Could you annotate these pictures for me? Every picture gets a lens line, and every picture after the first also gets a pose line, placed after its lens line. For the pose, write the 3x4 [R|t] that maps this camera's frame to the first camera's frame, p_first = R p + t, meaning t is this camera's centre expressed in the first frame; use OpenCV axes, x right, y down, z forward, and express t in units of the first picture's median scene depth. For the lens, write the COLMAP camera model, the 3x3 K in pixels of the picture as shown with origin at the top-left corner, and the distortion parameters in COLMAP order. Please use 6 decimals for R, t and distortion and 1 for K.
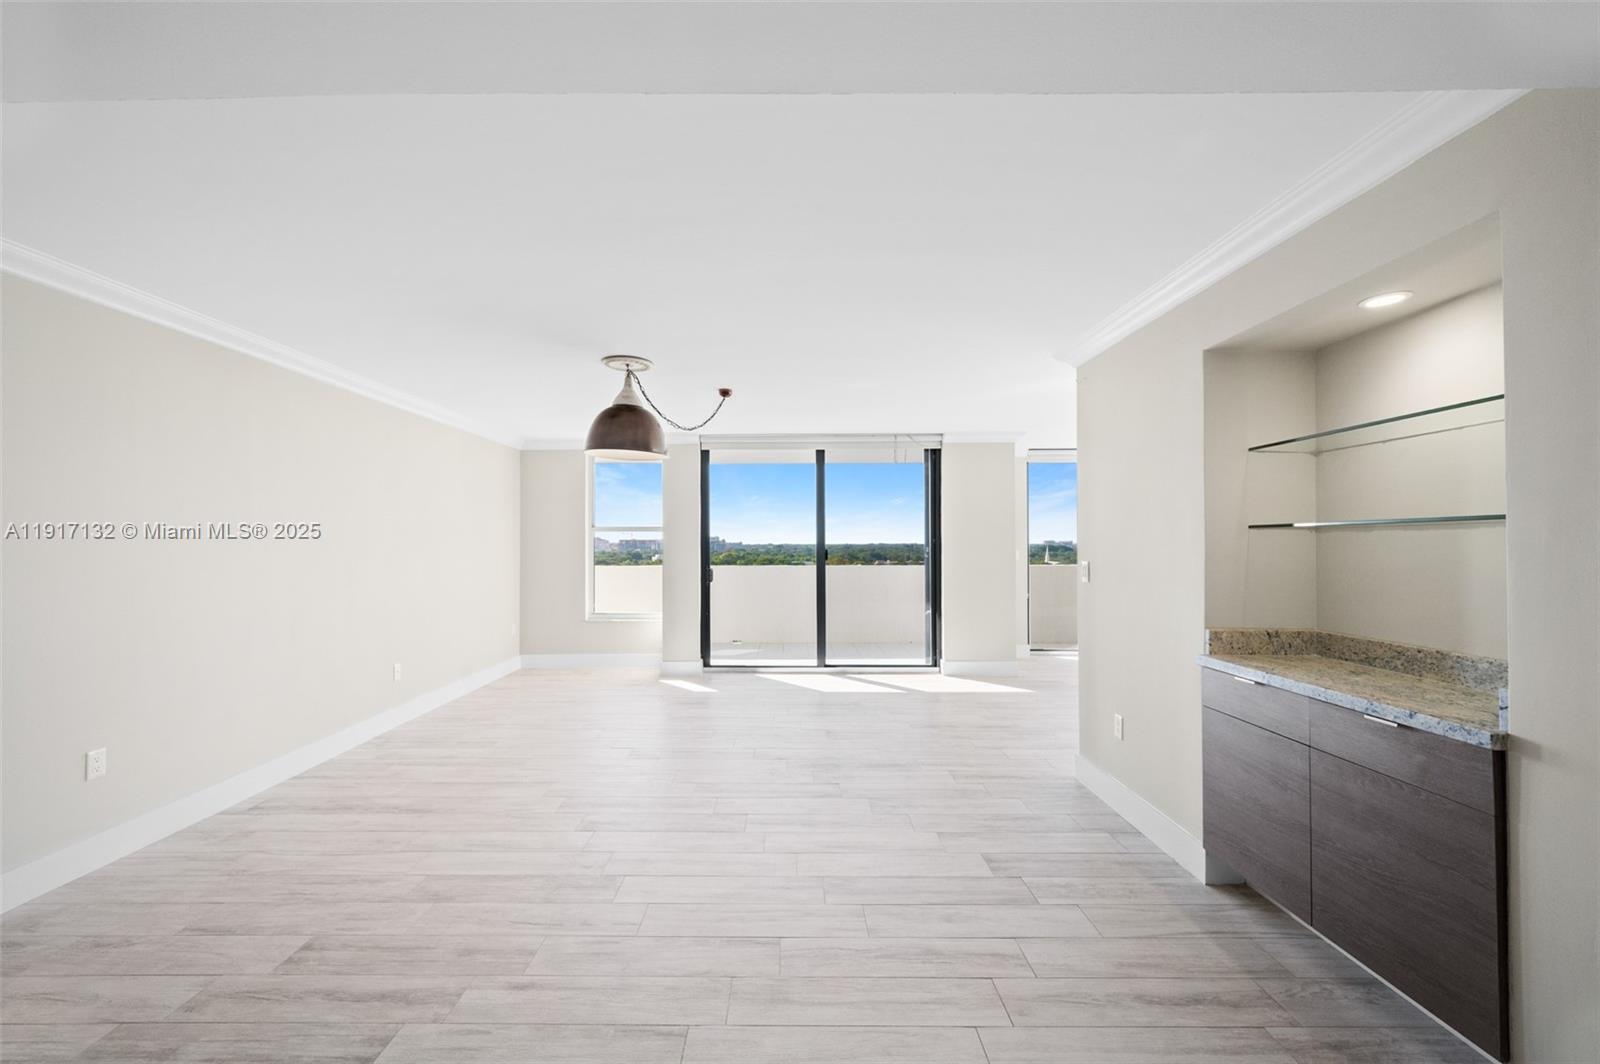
lens RADIAL K [[638.4, 0, 787.1], [0, 638.4, 533.7], [0, 0, 1]] dist [0.001052, -0.000579]
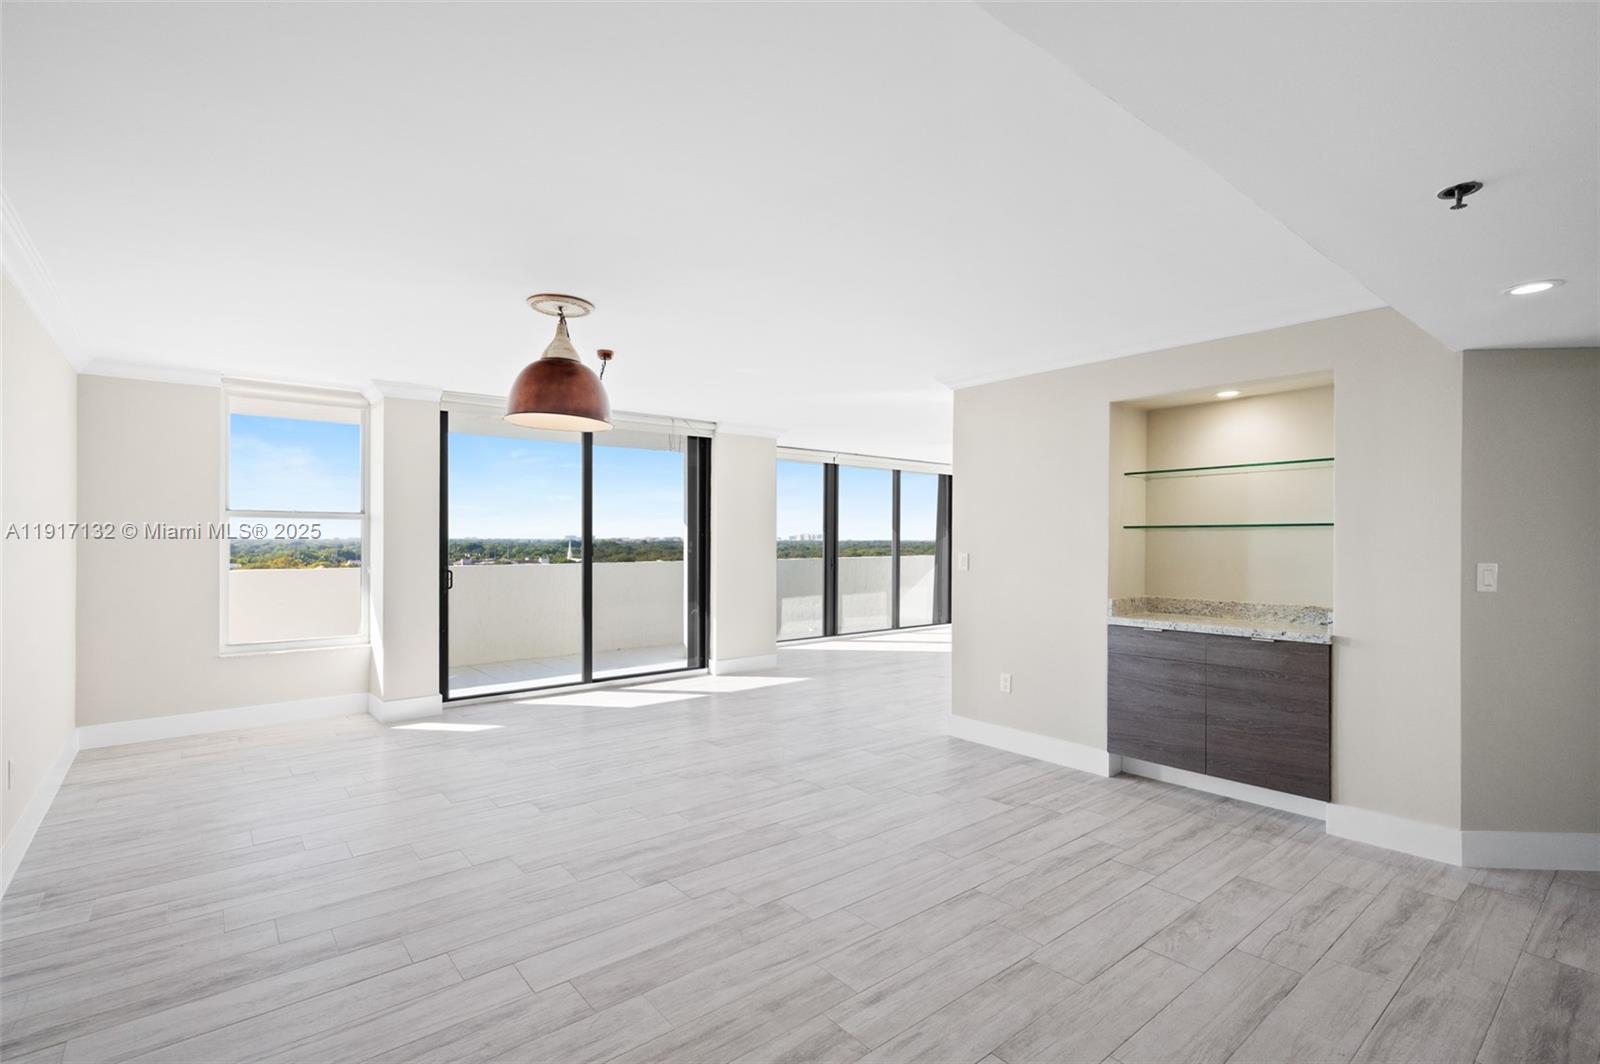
lens RADIAL K [[732.2, 0, 815.1], [0, 732.2, 536.9], [0, 0, 1]] dist [-0.000246, 0.000164]
pose [[0.768540, 0.004307, 0.639787, -0.758206], [-0.013086, 0.999874, 0.008988, 0.004570], [-0.639667, -0.015280, 0.768500, 0.142611]]
